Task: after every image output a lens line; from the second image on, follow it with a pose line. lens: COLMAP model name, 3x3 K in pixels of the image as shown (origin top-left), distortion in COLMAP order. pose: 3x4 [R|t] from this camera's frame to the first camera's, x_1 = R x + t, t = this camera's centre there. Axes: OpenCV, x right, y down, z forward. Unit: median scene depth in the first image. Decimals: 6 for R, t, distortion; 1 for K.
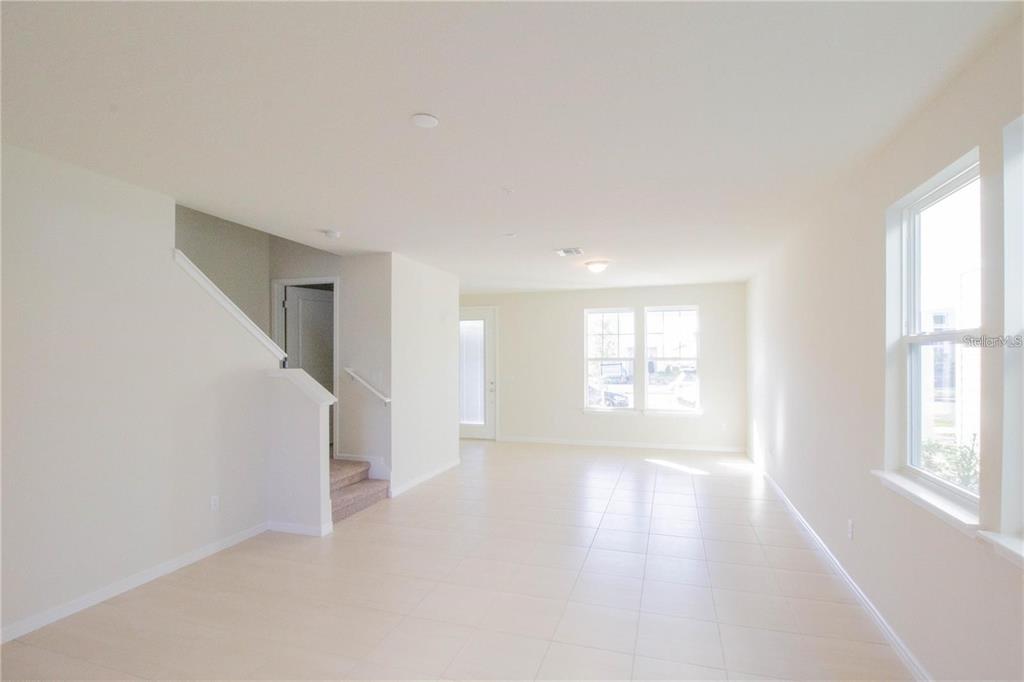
lens RADIAL K [[493.4, 0, 511.8], [0, 493.4, 356.4], [0, 0, 1]] dist [0.019246, -0.000205]
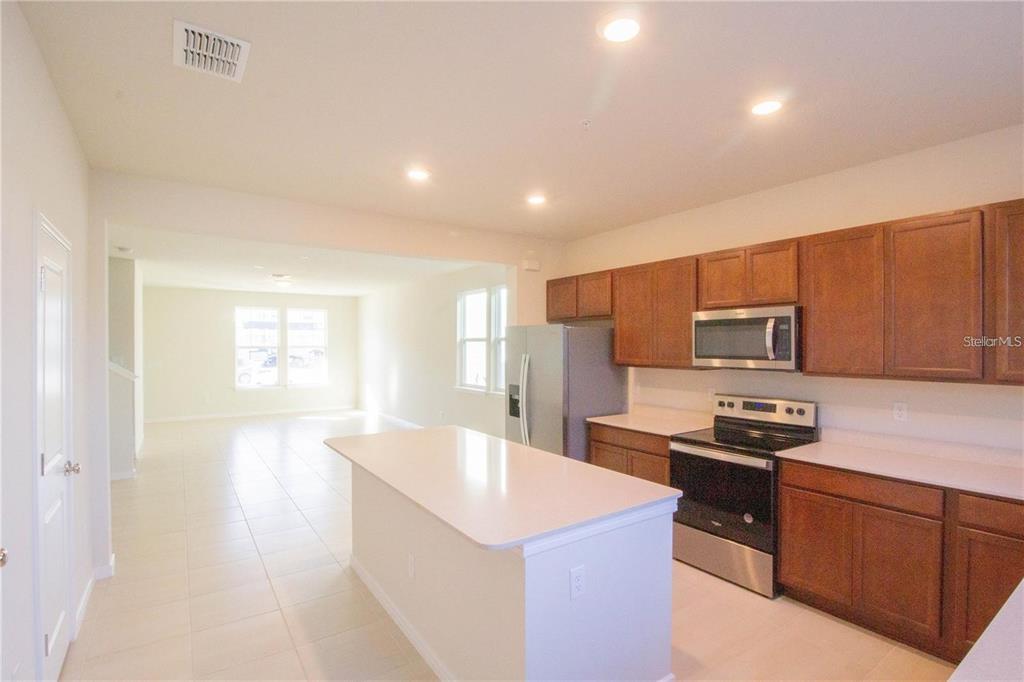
lens RADIAL K [[493.4, 0, 507.0], [0, 493.4, 341.3], [0, 0, 1]] dist [0.019246, -0.000205]
pose [[0.642589, 0.008717, 0.766162, -0.391723], [-0.003475, 0.999958, -0.008463, -0.000407], [-0.766203, 0.002776, 0.642592, -0.325538]]
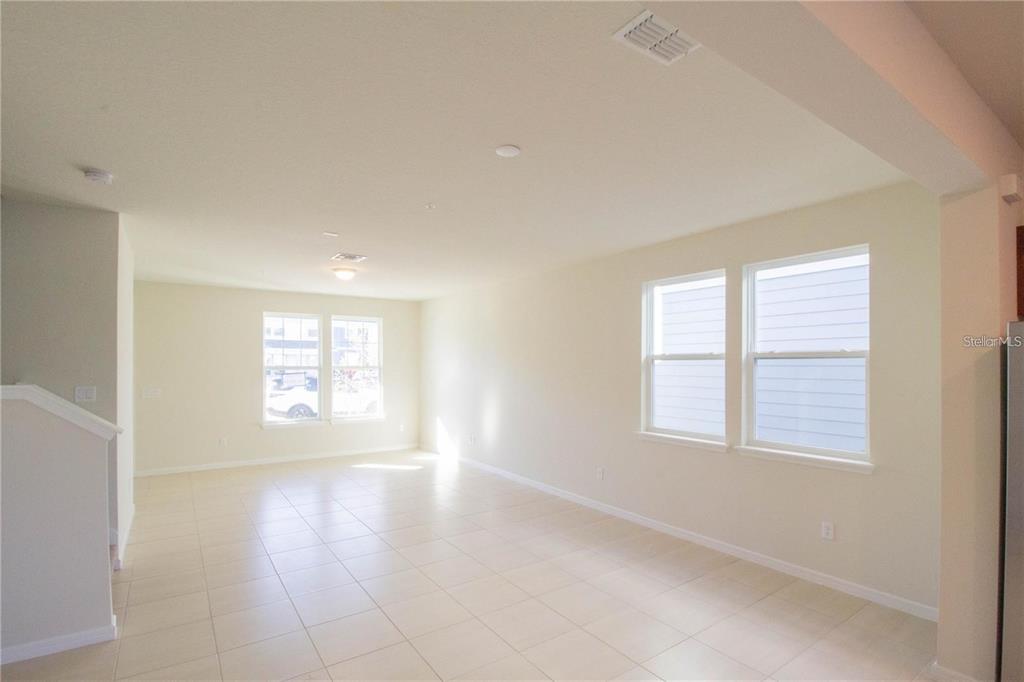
lens RADIAL K [[493.4, 0, 515.9], [0, 493.4, 361.2], [0, 0, 1]] dist [0.019246, -0.000205]
pose [[0.626698, 0.008110, 0.779220, -0.288212], [-0.003028, 0.999964, -0.007971, -0.000889], [-0.779257, 0.002636, 0.626699, 0.090058]]
